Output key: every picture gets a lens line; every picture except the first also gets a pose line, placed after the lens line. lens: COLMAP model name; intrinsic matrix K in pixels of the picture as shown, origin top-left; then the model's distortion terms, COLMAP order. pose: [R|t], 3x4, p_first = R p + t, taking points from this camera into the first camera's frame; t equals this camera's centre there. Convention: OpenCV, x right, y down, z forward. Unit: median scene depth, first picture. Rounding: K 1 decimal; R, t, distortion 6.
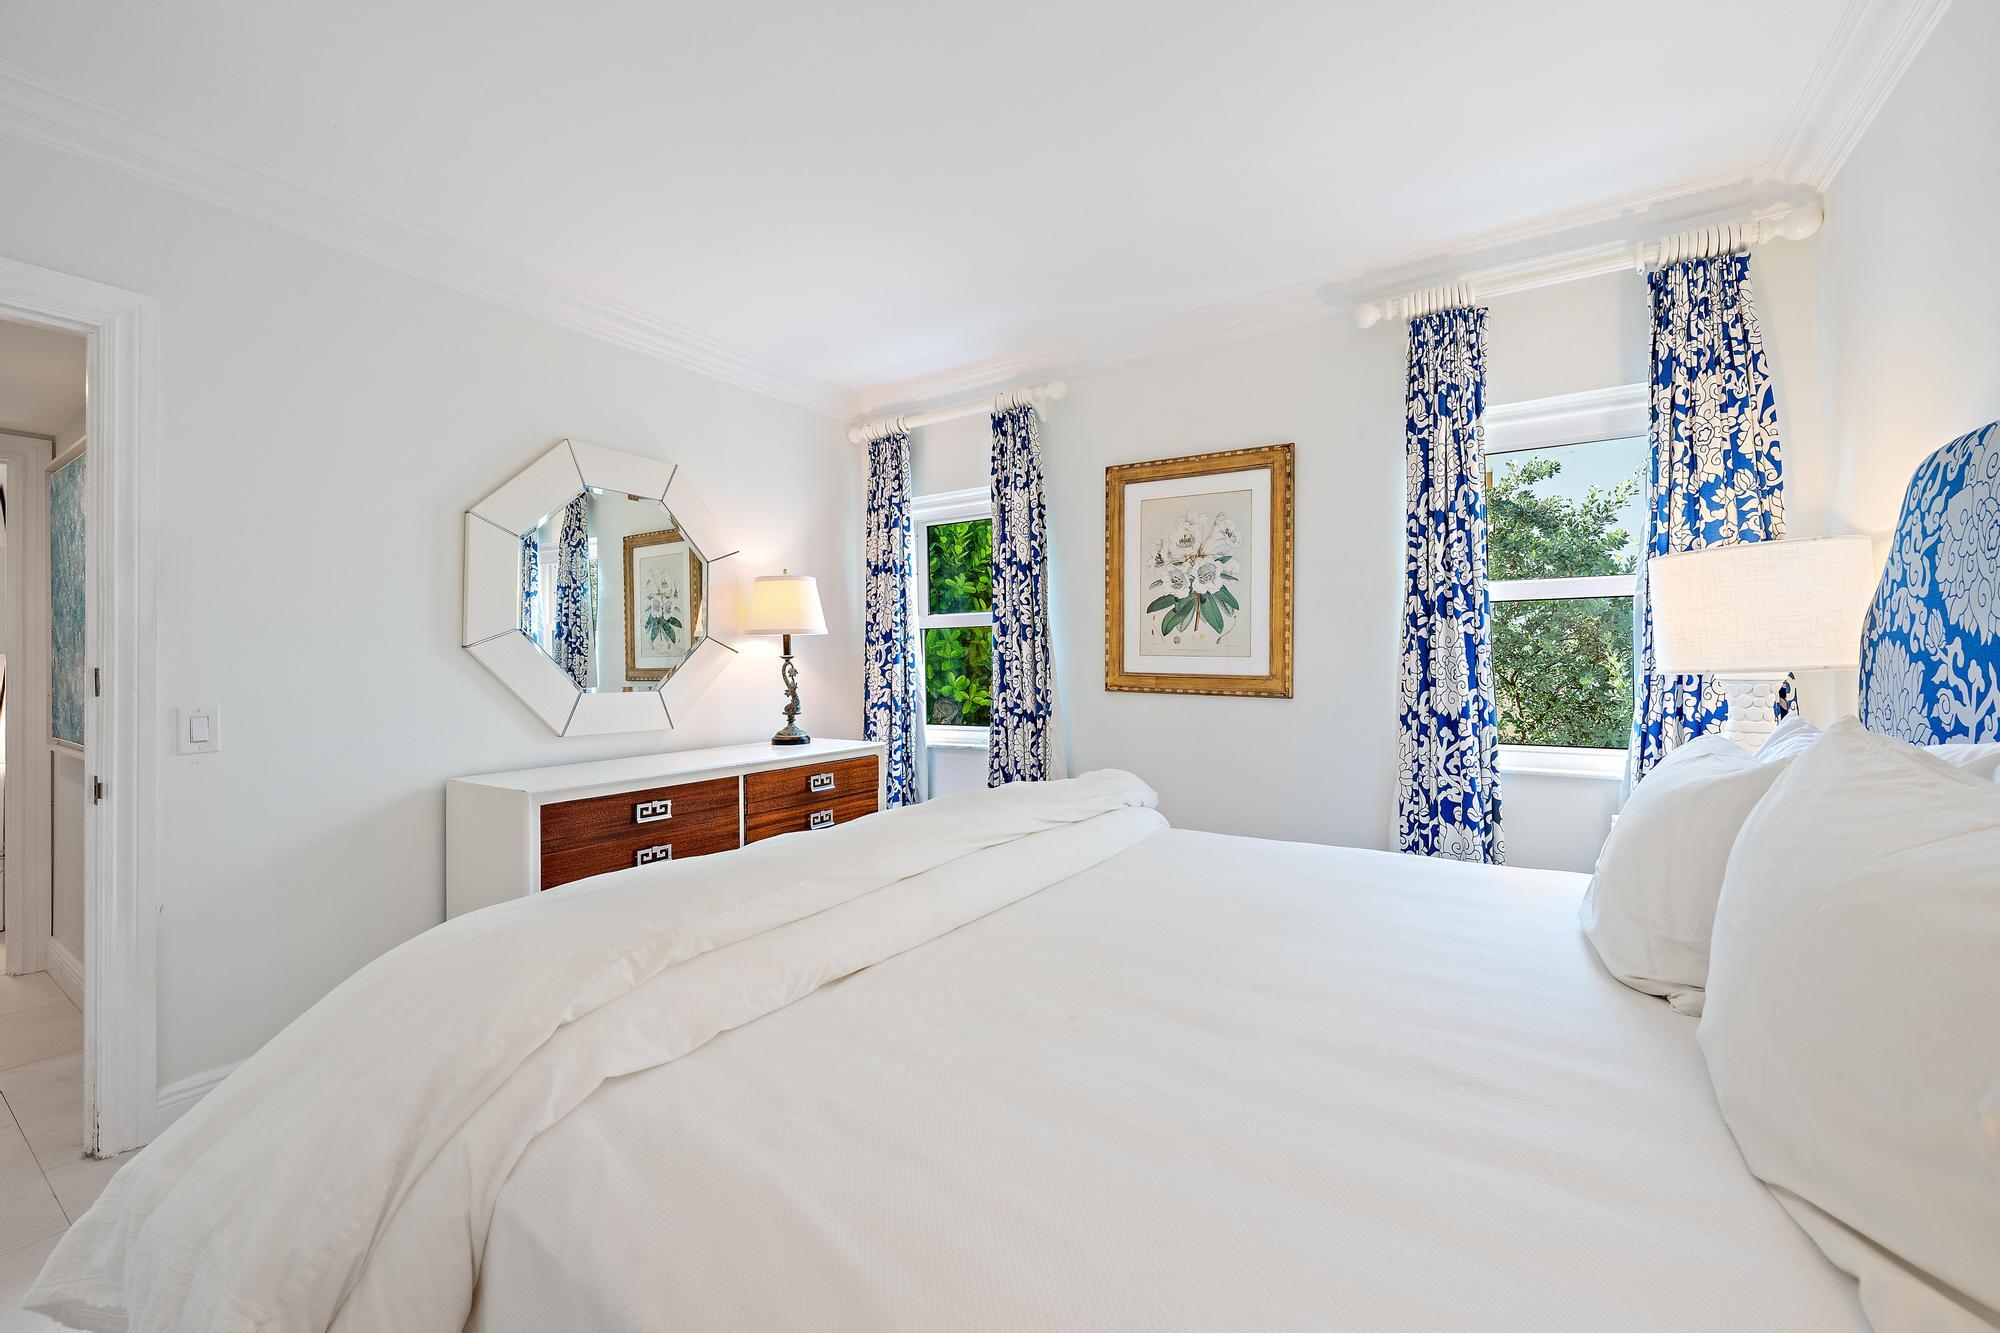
lens RADIAL K [[787.1, 0, 993.1], [0, 787.1, 657.7], [0, 0, 1]] dist [-0.002493, 0.000202]
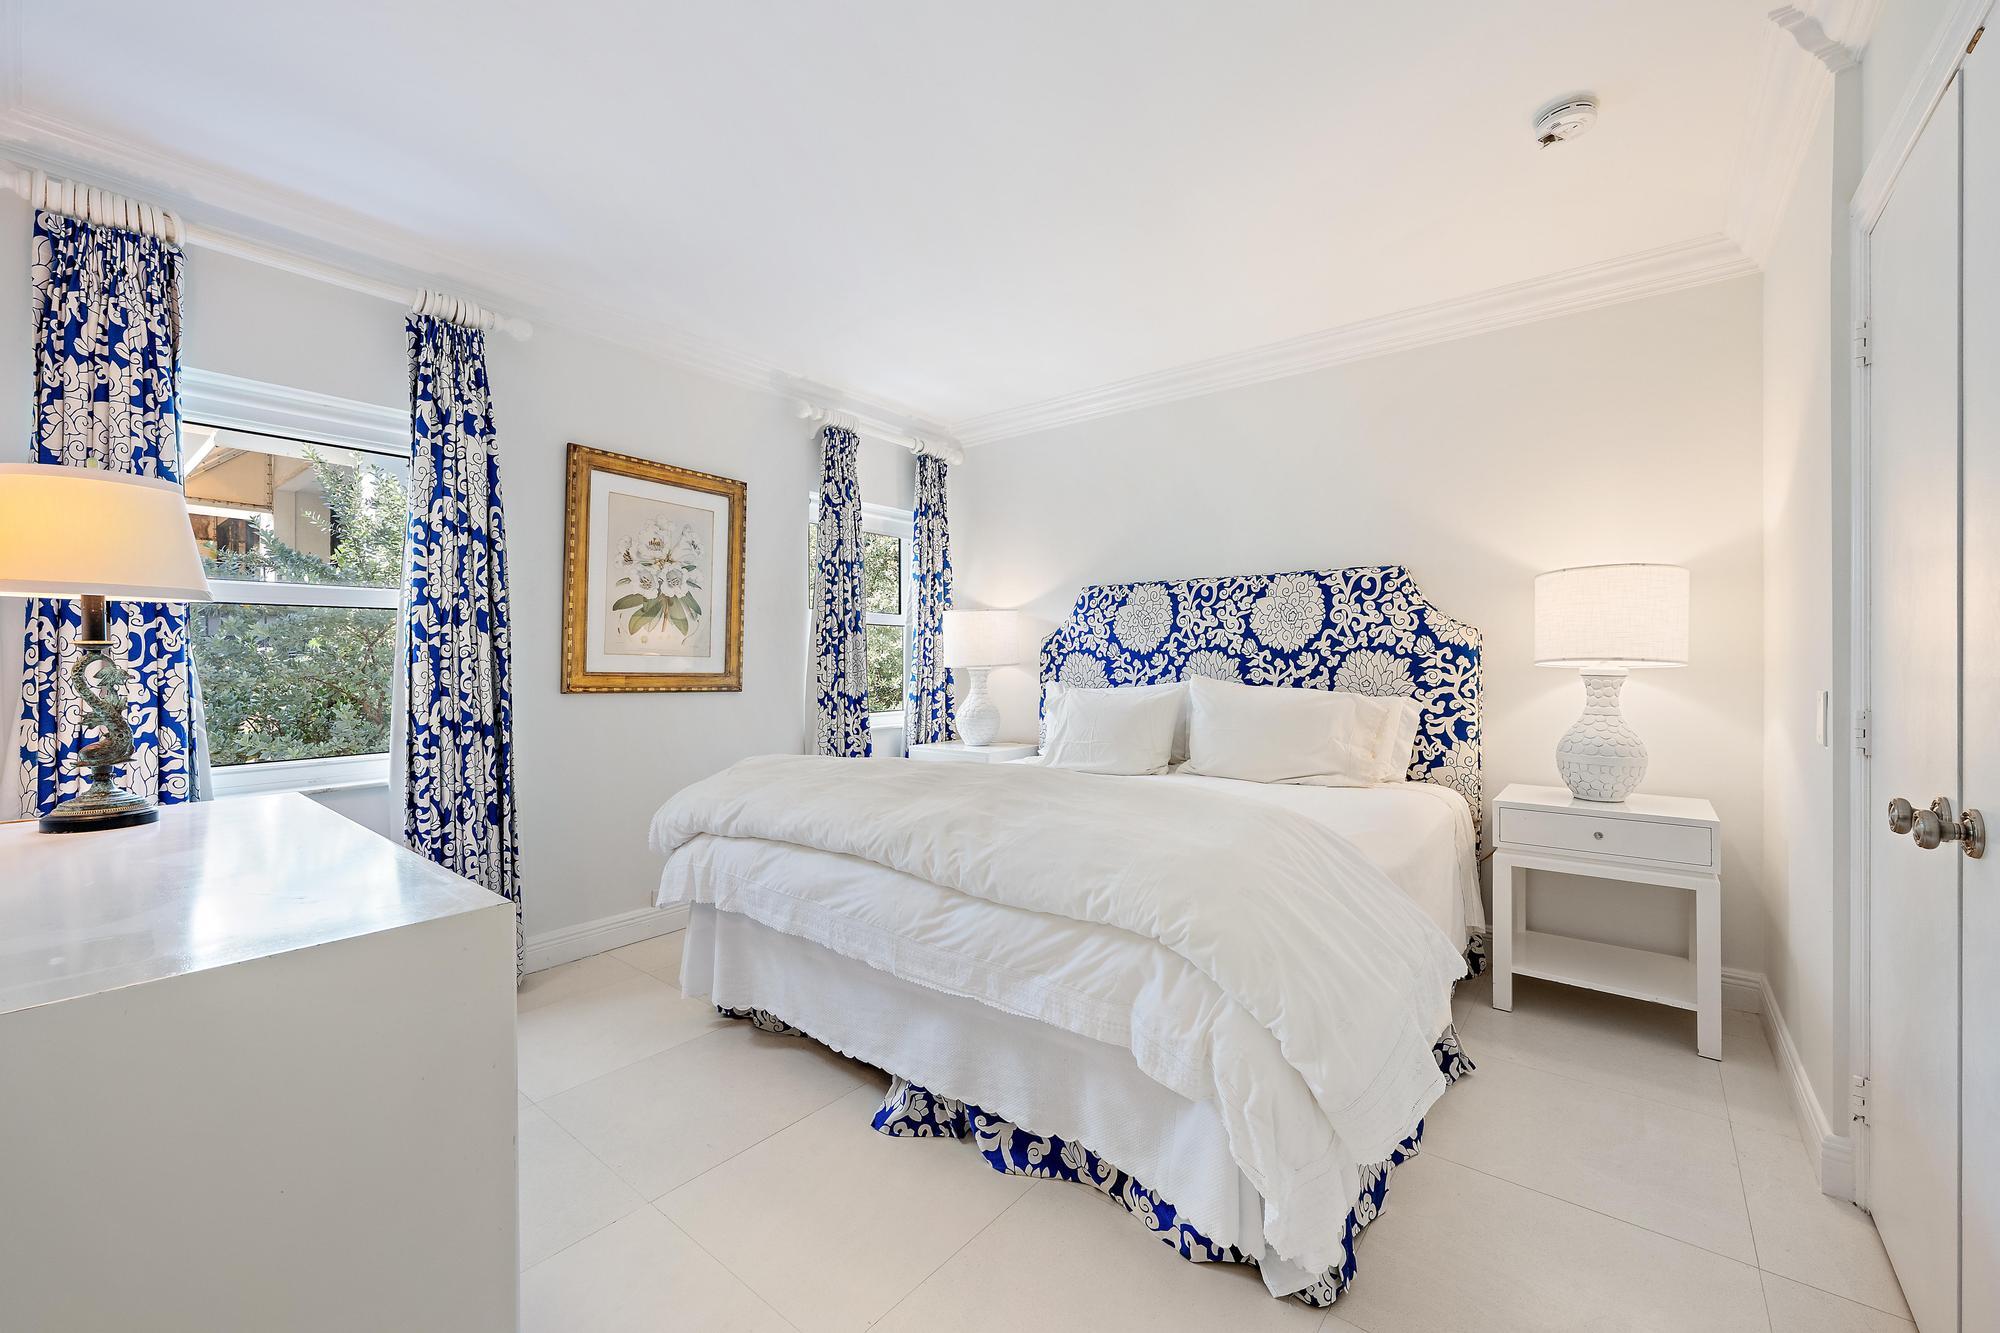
lens RADIAL K [[787.1, 0, 992.4], [0, 787.1, 668.9], [0, 0, 1]] dist [-0.002493, 0.000202]
pose [[0.106311, 0.000232, 0.994333, -0.752181], [-0.000280, 1.000000, -0.000203, 0.015973], [-0.994333, -0.000257, 0.106311, 0.461065]]
